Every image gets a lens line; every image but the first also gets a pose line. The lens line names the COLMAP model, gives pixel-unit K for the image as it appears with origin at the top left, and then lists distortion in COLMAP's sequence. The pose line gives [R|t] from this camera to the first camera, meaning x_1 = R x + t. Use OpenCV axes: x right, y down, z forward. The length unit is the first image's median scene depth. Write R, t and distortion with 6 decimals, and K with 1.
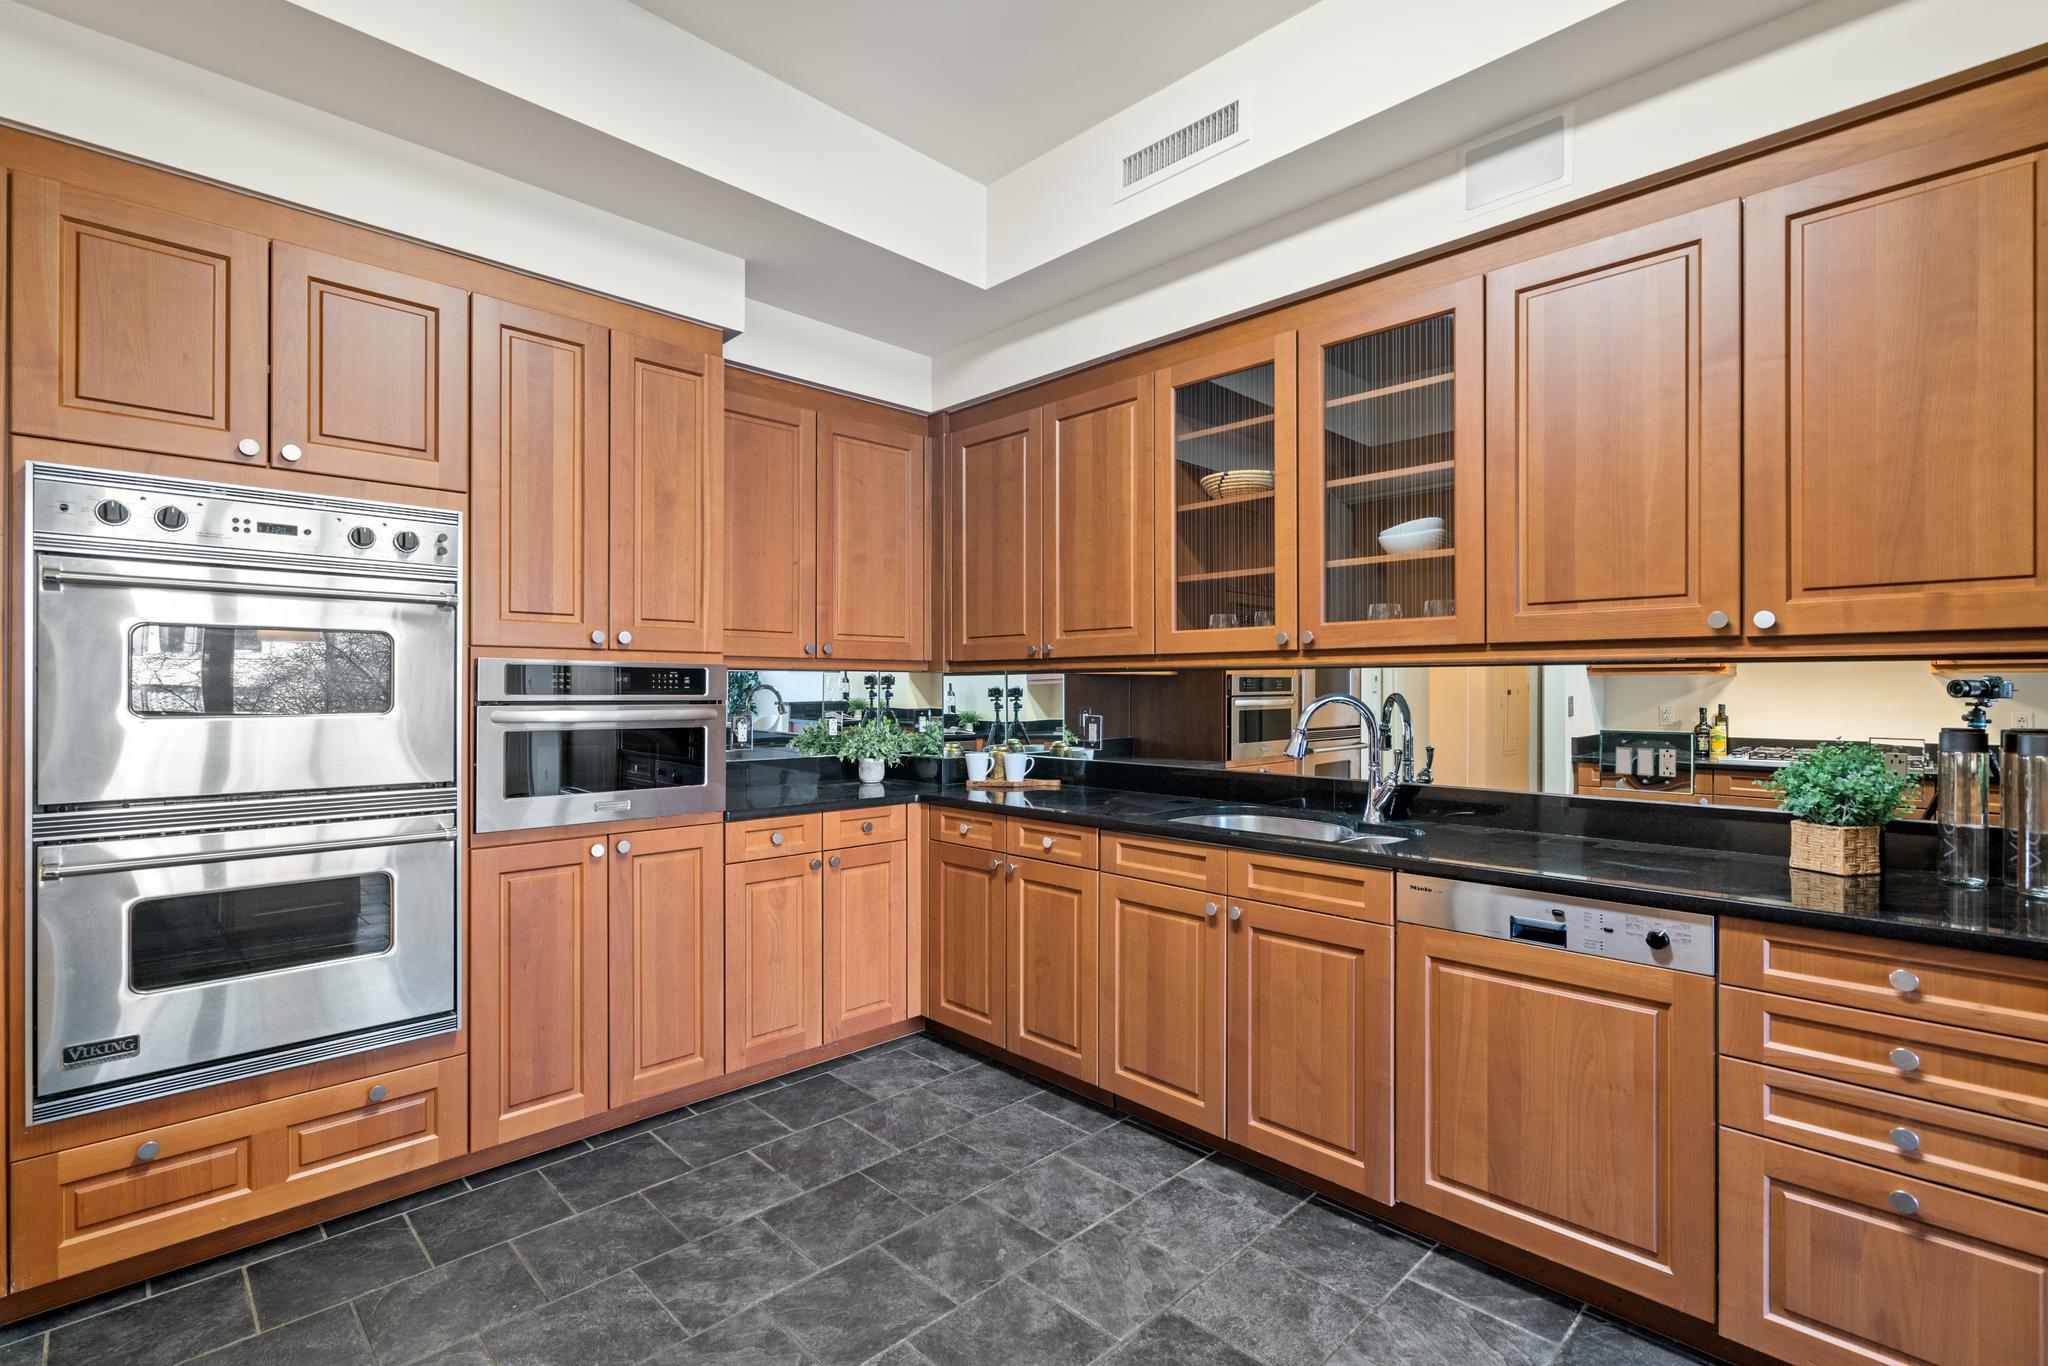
lens RADIAL K [[927.9, 0, 1017.9], [0, 927.9, 683.3], [0, 0, 1]] dist [-0.002881, 0.001070]
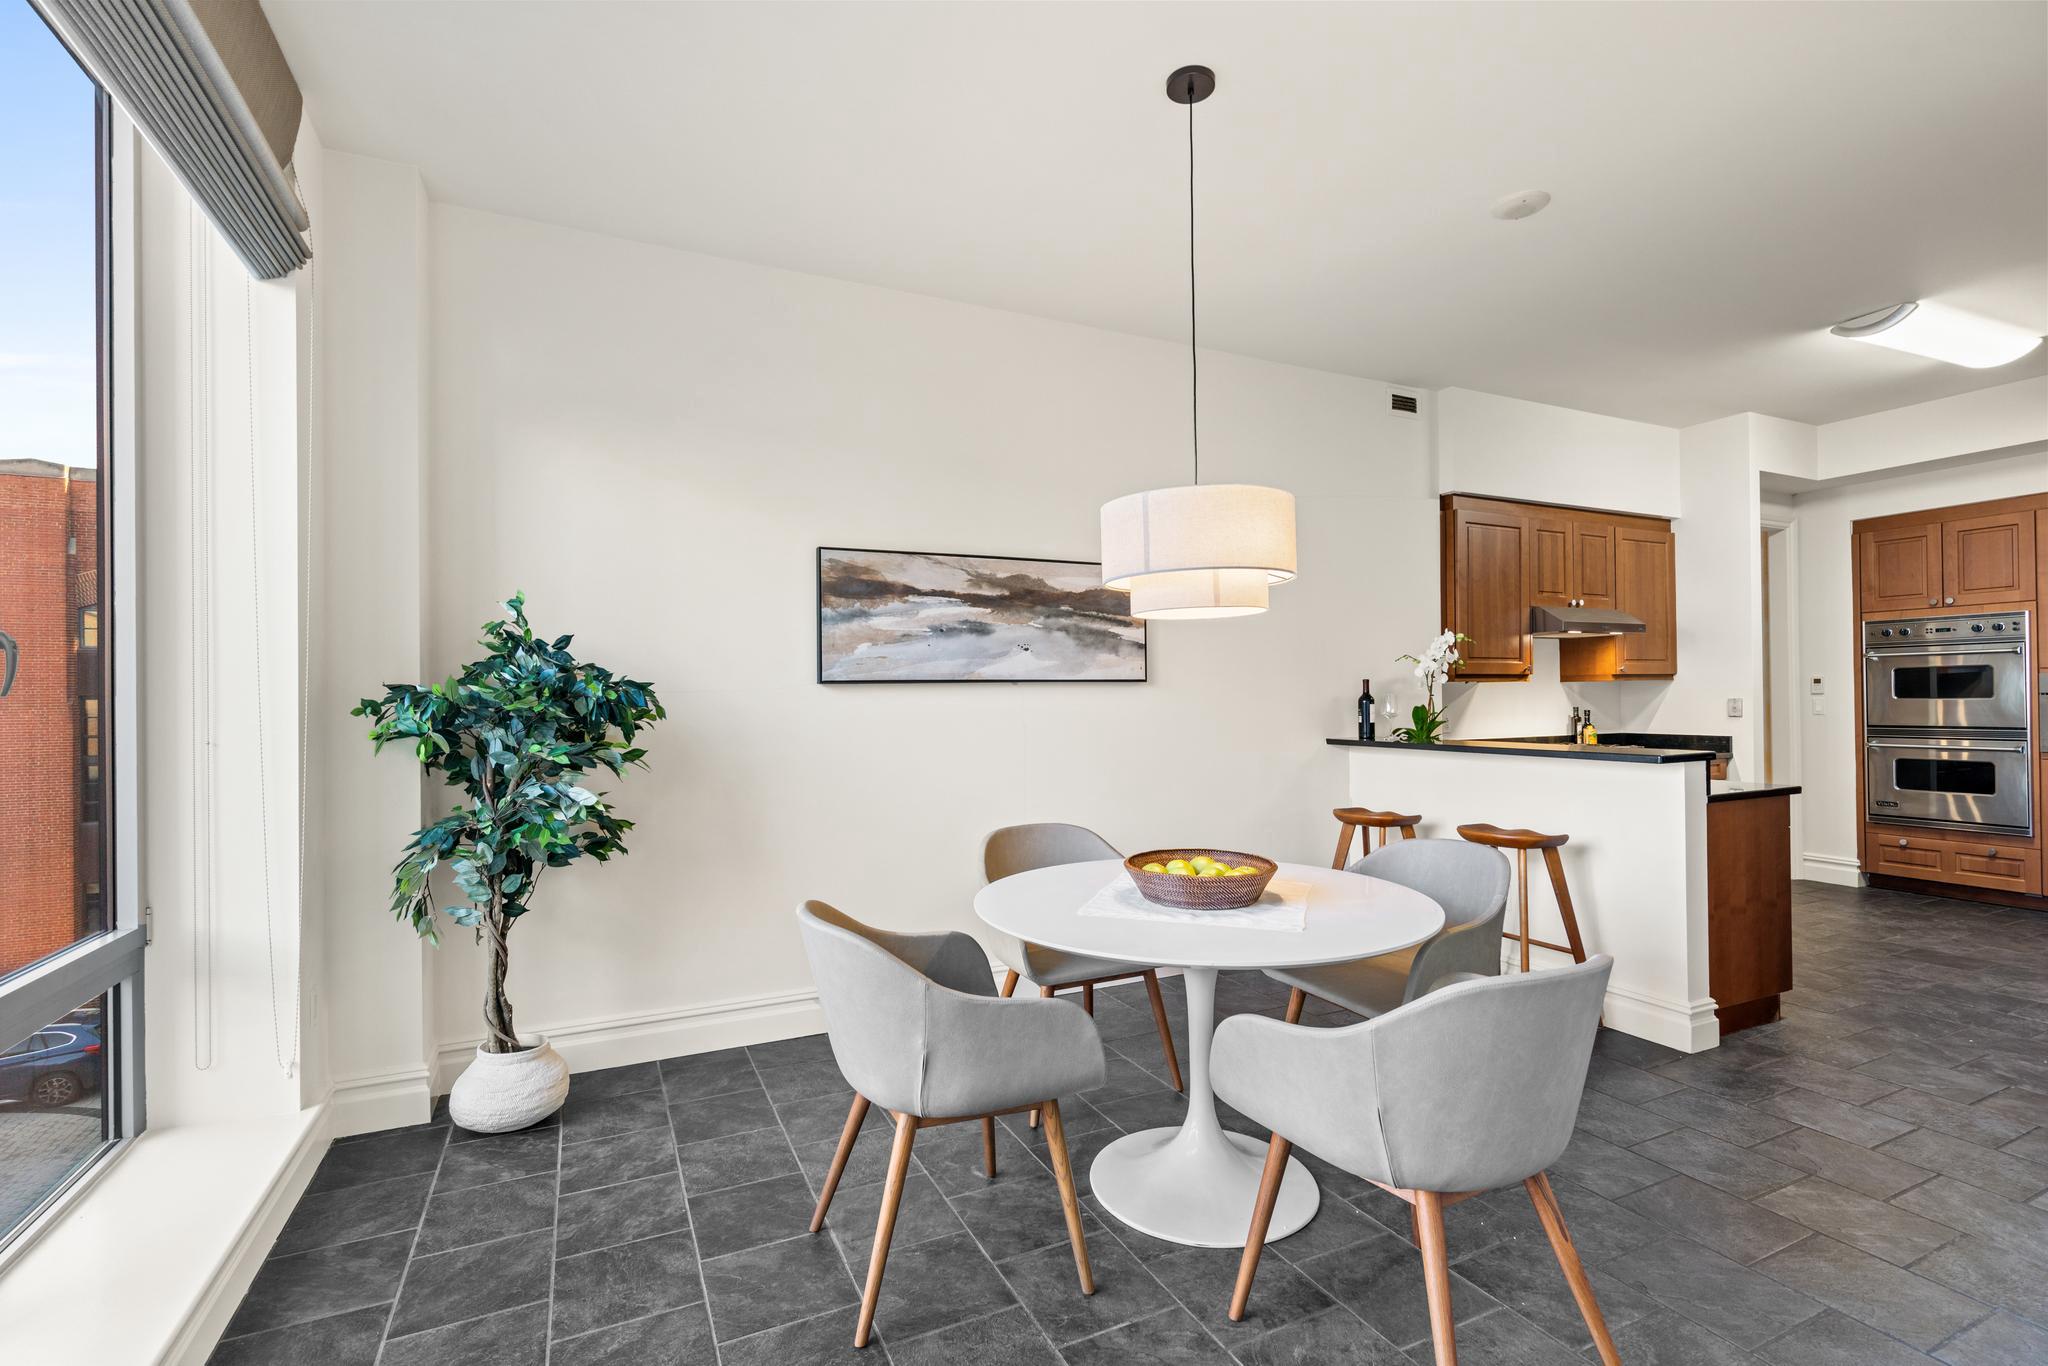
lens RADIAL K [[927.9, 0, 1016.2], [0, 927.9, 691.7], [0, 0, 1]] dist [-0.002881, 0.001070]
pose [[-0.324680, 0.000043, -0.945824, 1.963665], [0.017324, 0.999833, -0.005901, -0.011844], [0.945665, -0.018302, -0.324627, -0.516256]]
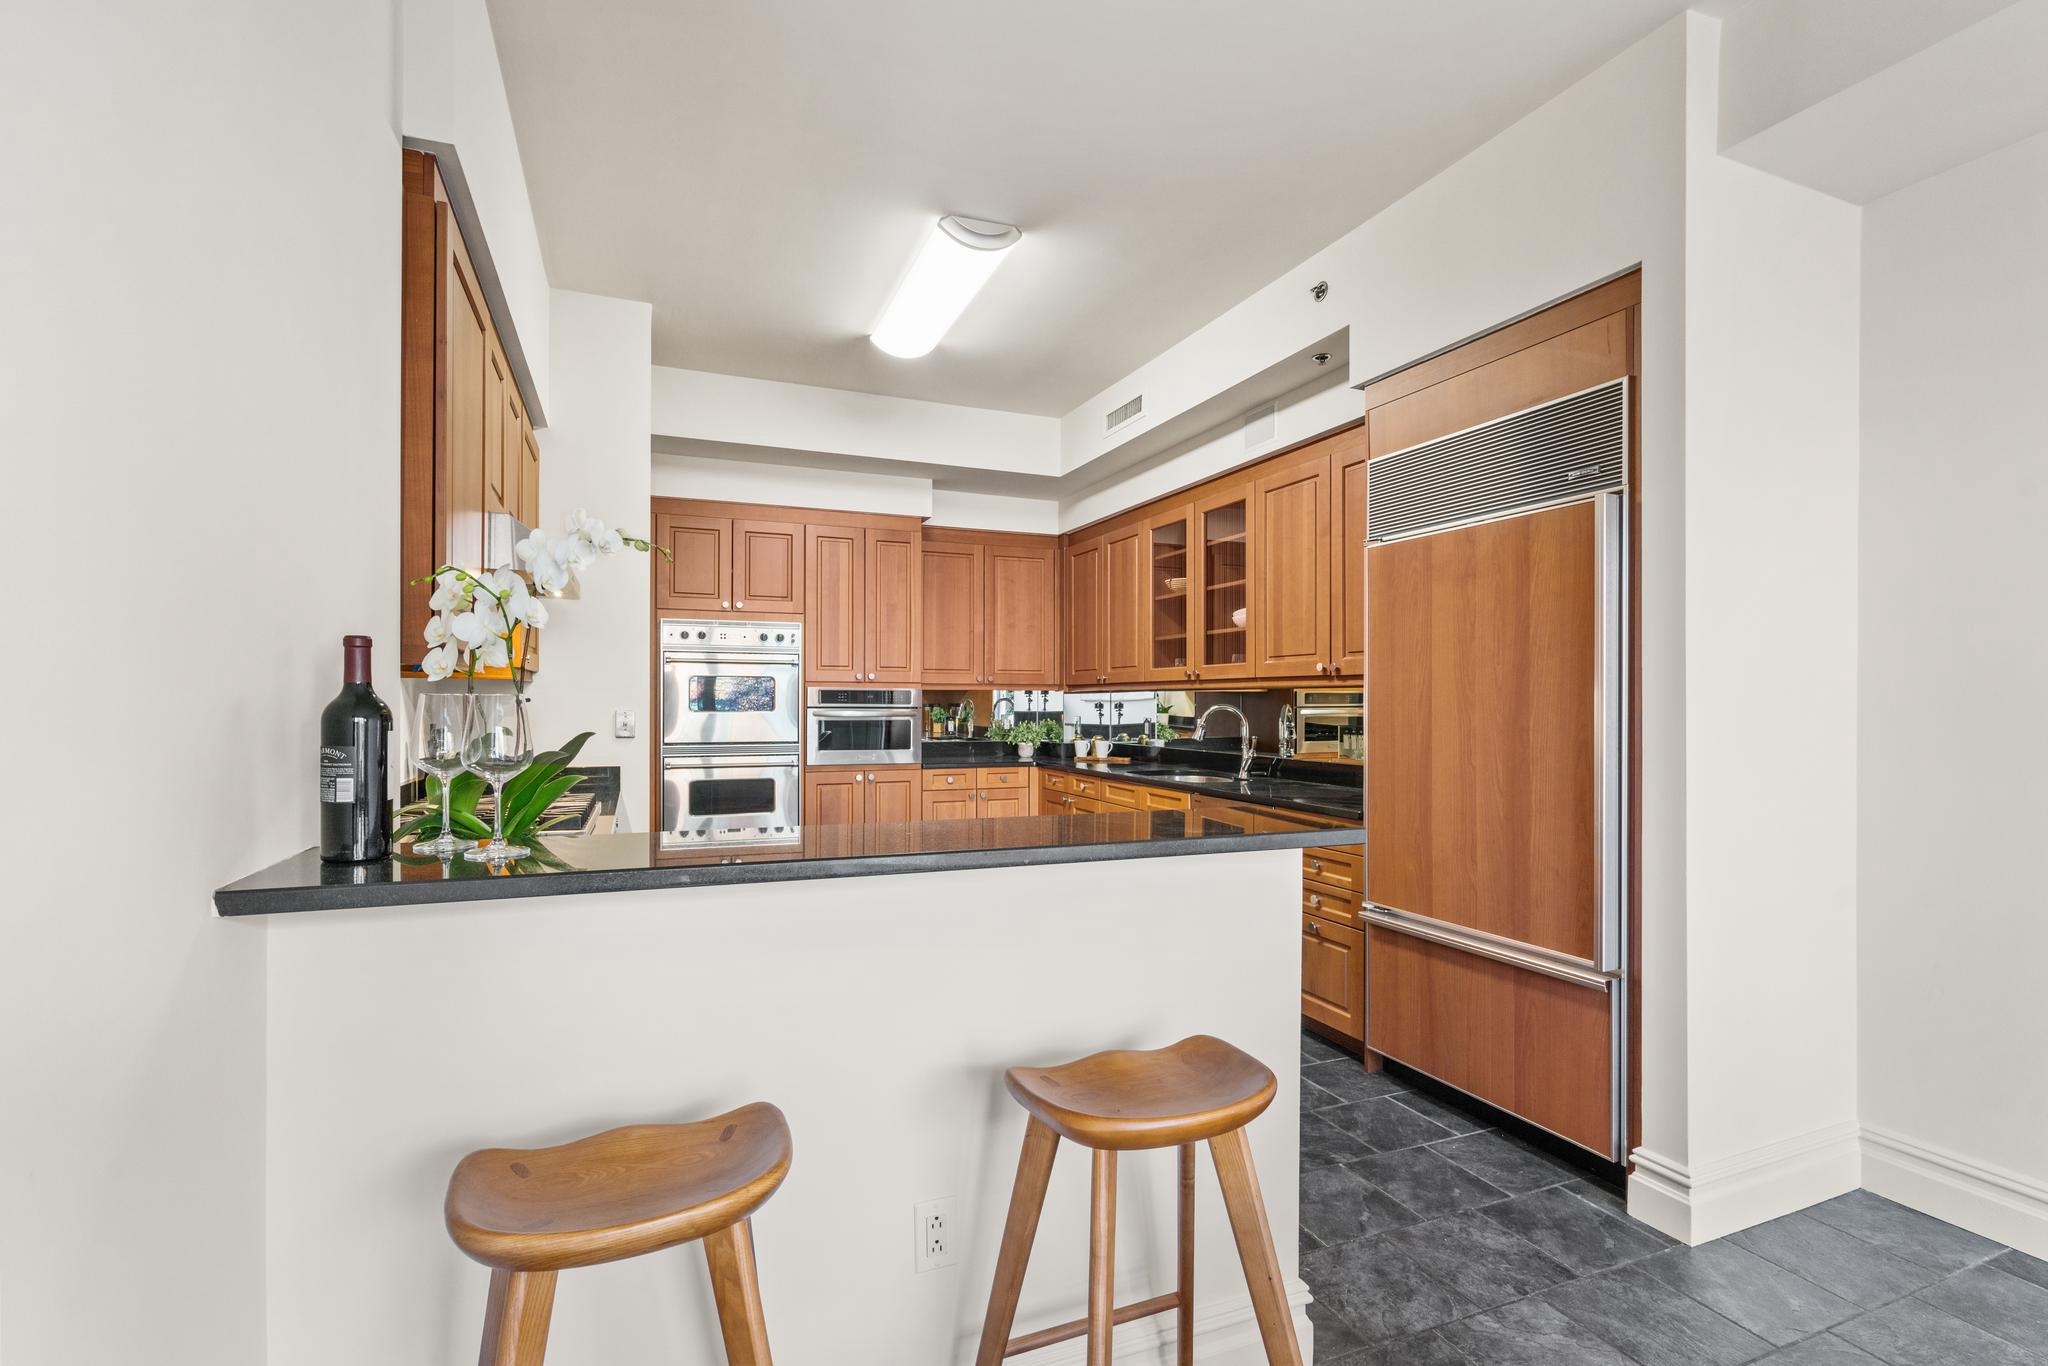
lens RADIAL K [[927.9, 0, 1023.2], [0, 927.9, 697.7], [0, 0, 1]] dist [-0.002881, 0.001070]
pose [[0.927230, 0.000108, -0.374493, 0.626761], [0.000500, 0.999999, 0.001527, -0.004065], [0.374492, -0.001603, 0.927229, -0.750425]]
